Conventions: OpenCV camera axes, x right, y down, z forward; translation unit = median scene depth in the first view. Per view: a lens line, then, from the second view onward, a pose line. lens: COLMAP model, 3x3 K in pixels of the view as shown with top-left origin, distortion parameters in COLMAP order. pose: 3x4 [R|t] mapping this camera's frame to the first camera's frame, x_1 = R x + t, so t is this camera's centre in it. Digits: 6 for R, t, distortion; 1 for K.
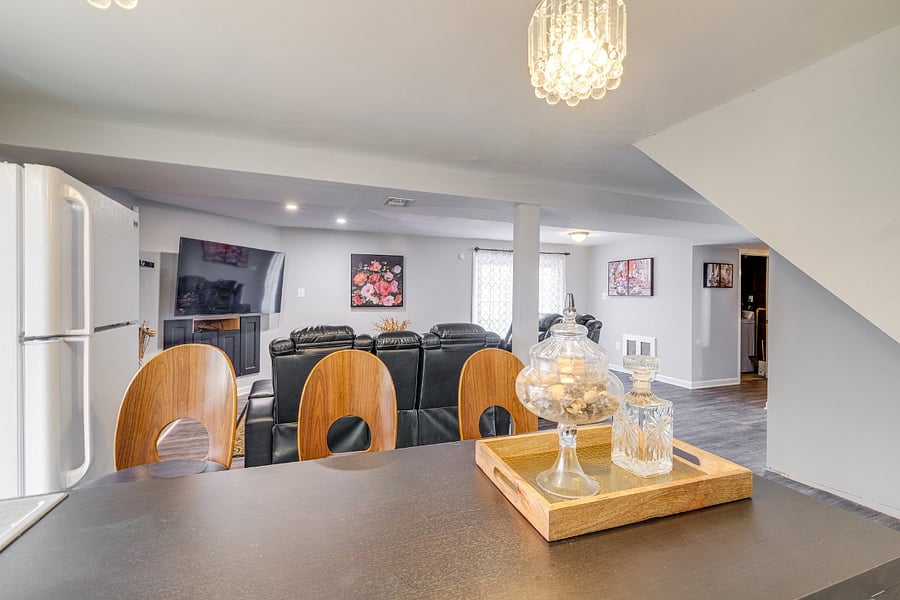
lens RADIAL K [[400.3, 0, 455.6], [0, 400.3, 287.1], [0, 0, 1]] dist [-0.010784, 0.004866]
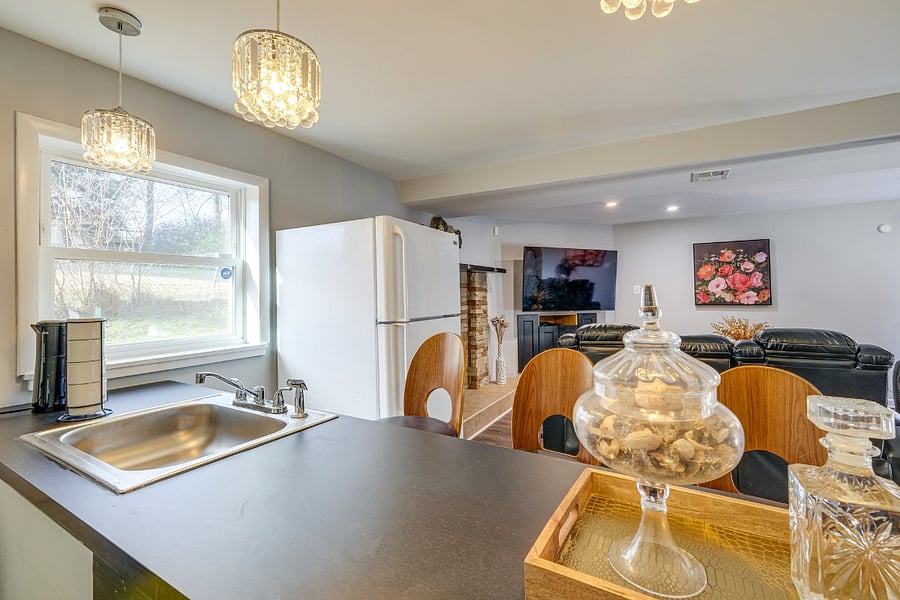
lens RADIAL K [[400.3, 0, 456.7], [0, 400.3, 283.6], [0, 0, 1]] dist [-0.010784, 0.004866]
pose [[0.622739, -0.036269, -0.781589, 0.092561], [0.033514, 0.999245, -0.019667, 0.002707], [0.781712, -0.013947, 0.623484, 0.053667]]
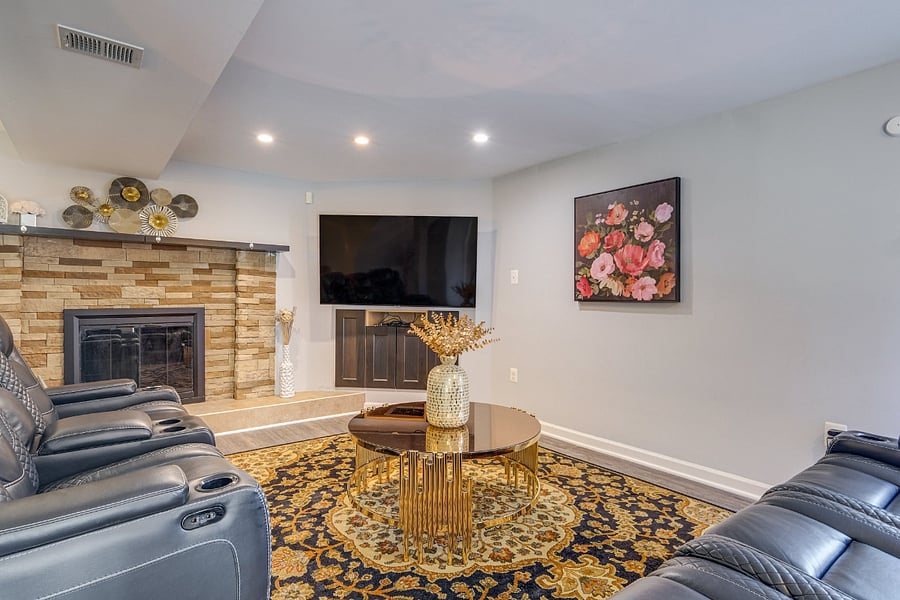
lens RADIAL K [[457.6, 0, 448.0], [0, 457.6, 294.4], [0, 0, 1]] dist [0.001243, -0.000690]
pose [[0.283698, -0.012620, -0.958831, 0.252612], [0.012926, 0.999873, -0.009336, 0.043512], [0.958827, -0.009745, 0.283825, 0.661437]]
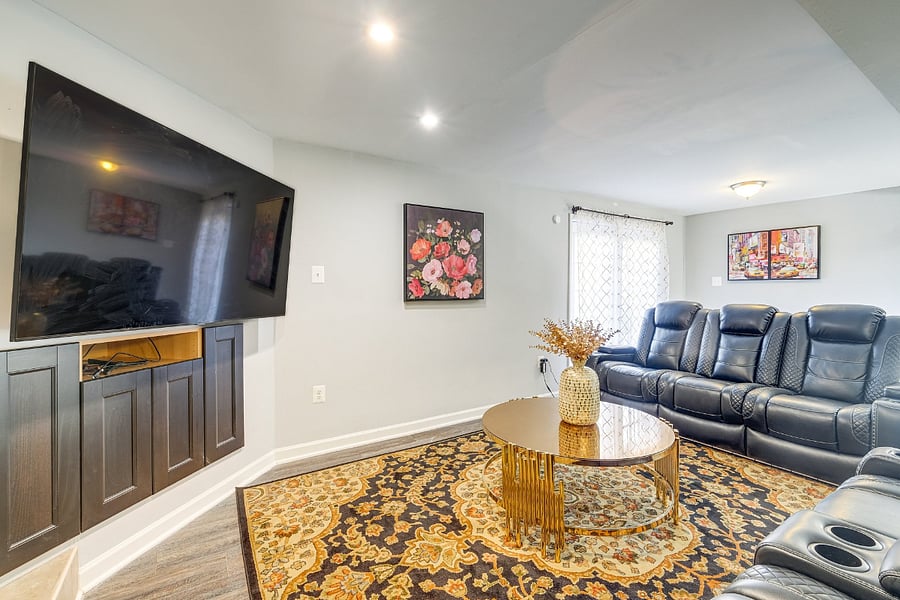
lens RADIAL K [[400.3, 0, 454.6], [0, 400.3, 290.6], [0, 0, 1]] dist [-0.010784, 0.004866]
pose [[0.979563, -0.011450, 0.200809, -0.299898], [0.006370, 0.999644, 0.025928, 0.021070], [-0.201035, -0.024119, 0.979287, 0.441484]]
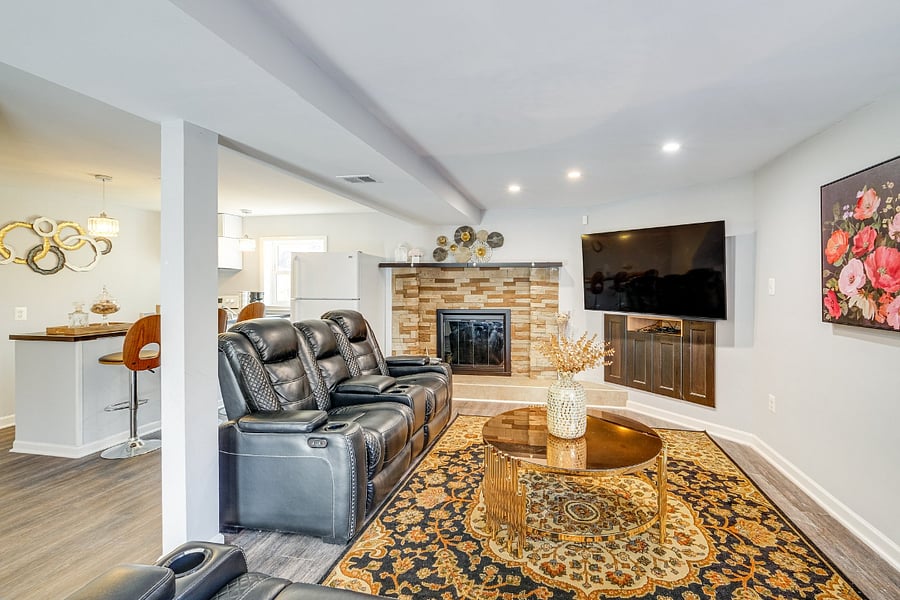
lens RADIAL K [[400.3, 0, 497.8], [0, 400.3, 282.6], [0, 0, 1]] dist [-0.010784, 0.004866]
pose [[-0.509191, -0.019819, -0.860425, 0.233876], [0.007443, 0.999596, -0.027429, 0.019275], [0.860621, -0.020371, -0.508838, 0.905002]]
